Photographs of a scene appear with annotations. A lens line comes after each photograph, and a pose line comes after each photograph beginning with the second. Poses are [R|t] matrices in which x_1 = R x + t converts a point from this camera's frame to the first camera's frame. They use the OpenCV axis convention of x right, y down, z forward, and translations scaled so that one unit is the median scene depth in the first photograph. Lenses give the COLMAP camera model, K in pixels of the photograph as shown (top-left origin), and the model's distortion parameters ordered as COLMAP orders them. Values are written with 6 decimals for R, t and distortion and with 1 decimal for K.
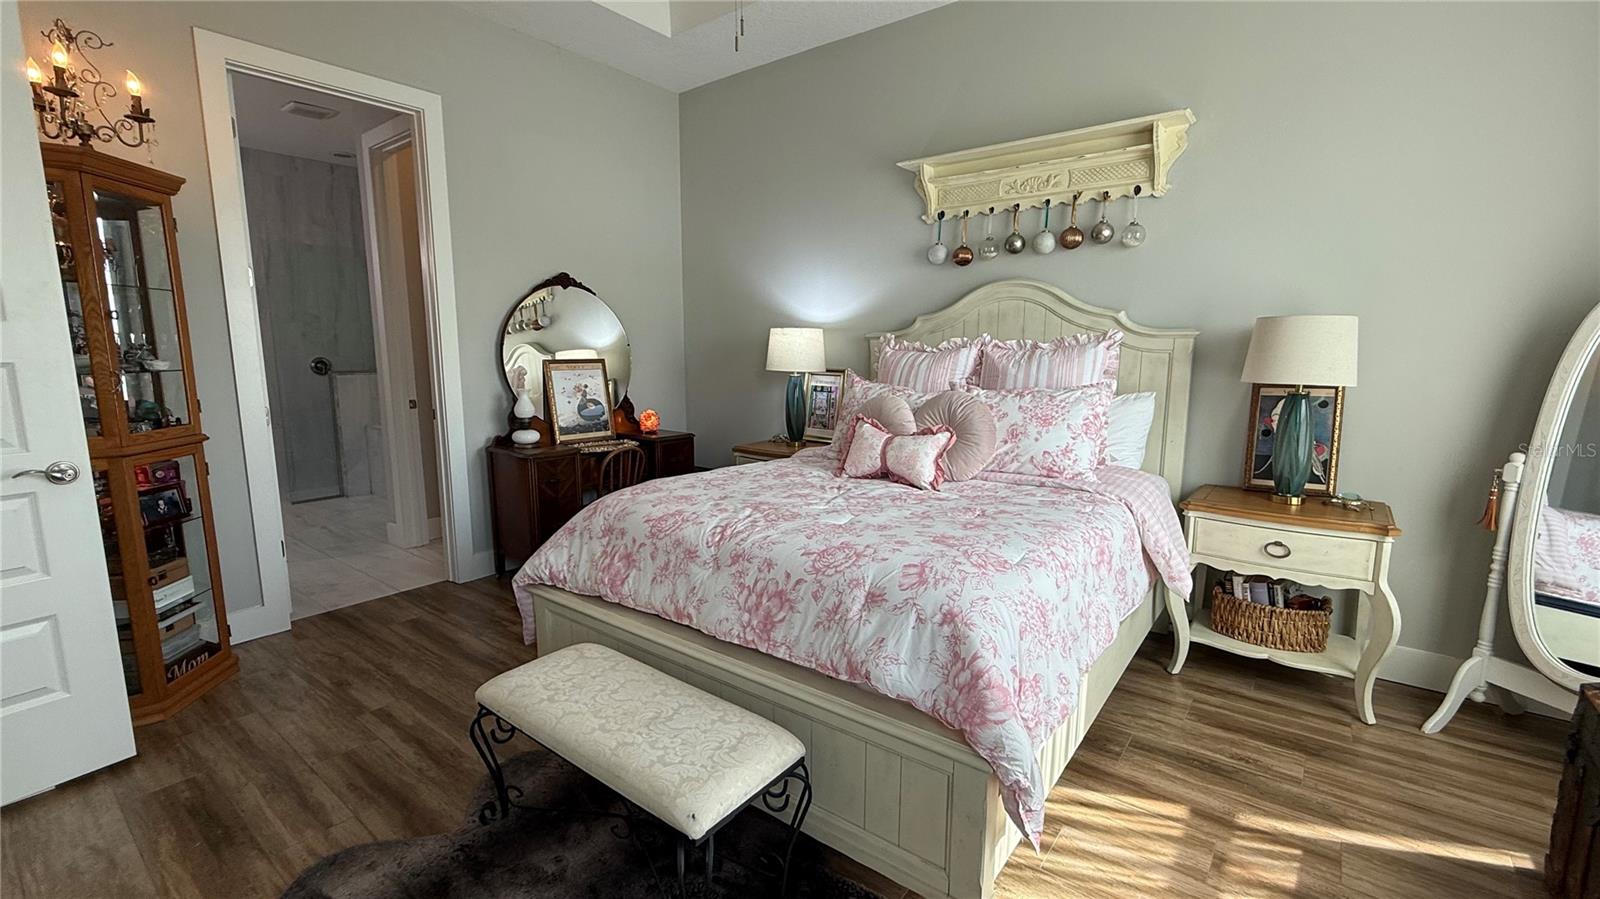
lens RADIAL K [[725.0, 0, 802.5], [0, 725.0, 461.4], [0, 0, 1]] dist [-0.000696, -0.000066]
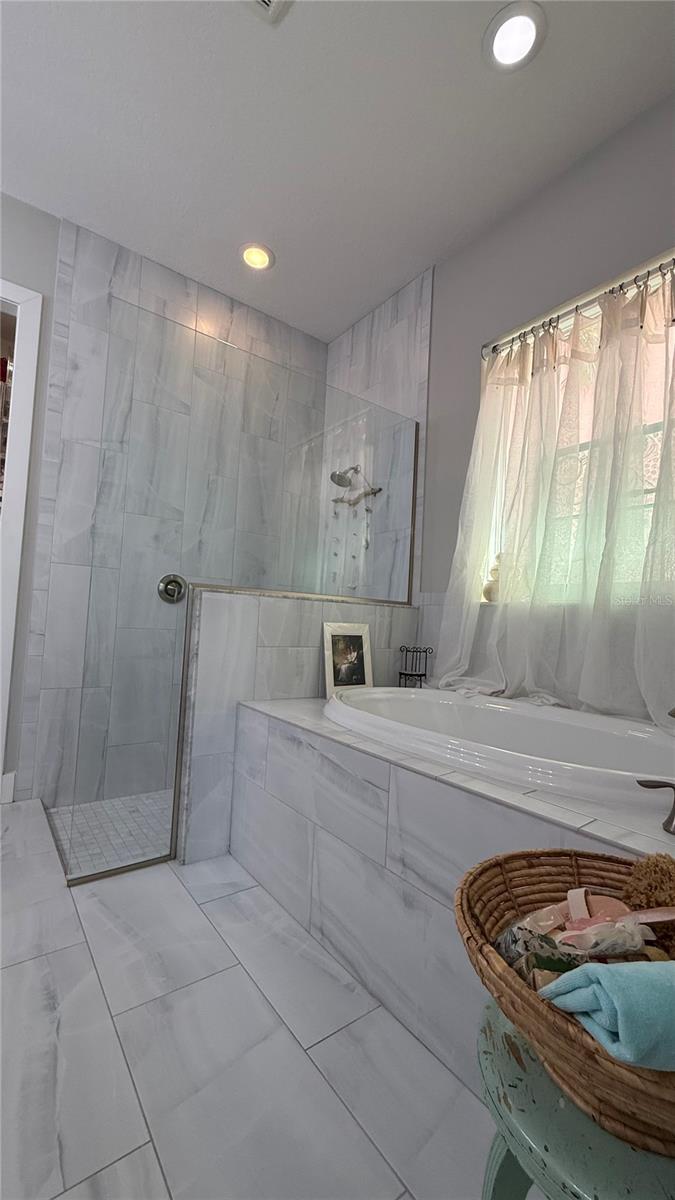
lens RADIAL K [[479.1, 0, 336.3], [0, 479.1, 595.8], [0, 0, 1]] dist [0.000399, -0.000073]
pose [[0.970406, 0.033829, -0.239096, -0.473851], [-0.084077, 0.975518, -0.203215, -0.059238], [0.226368, 0.217304, 0.949493, 0.708625]]
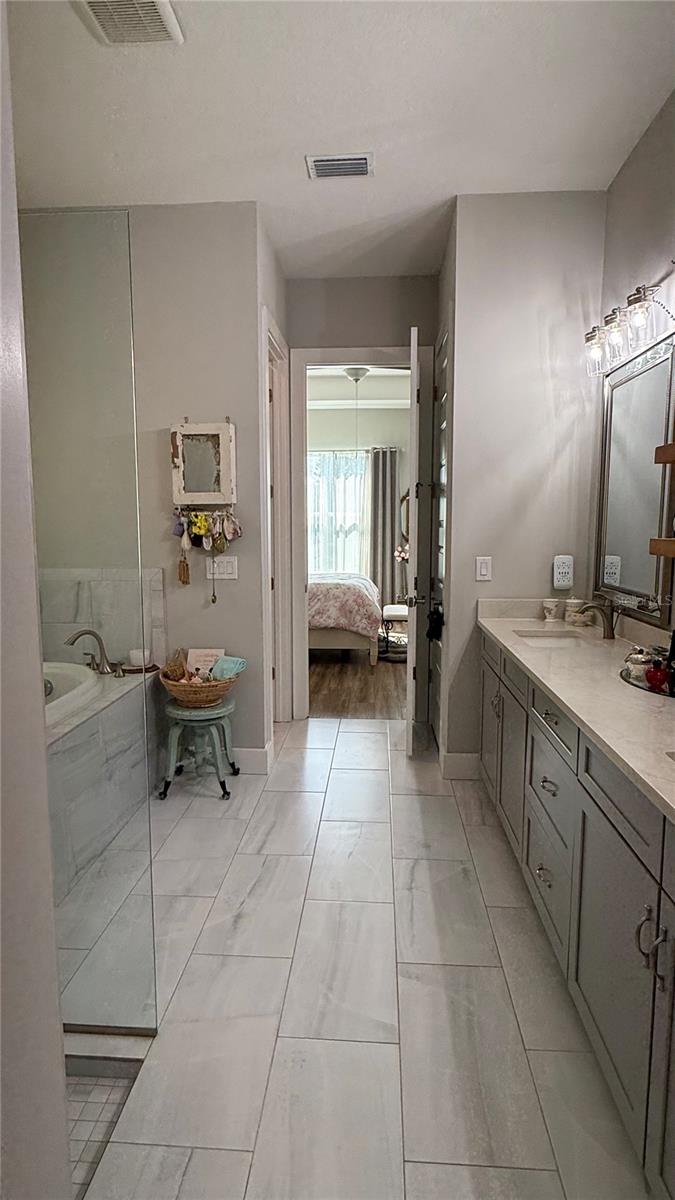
lens RADIAL K [[651.0, 0, 335.7], [0, 651.0, 597.4], [0, 0, 1]] dist [0.001215, -0.001557]
pose [[-0.579690, -0.093358, 0.809472, -0.933737], [0.126832, 0.970969, 0.202813, -0.176868], [-0.804906, 0.220236, -0.551020, 1.013515]]
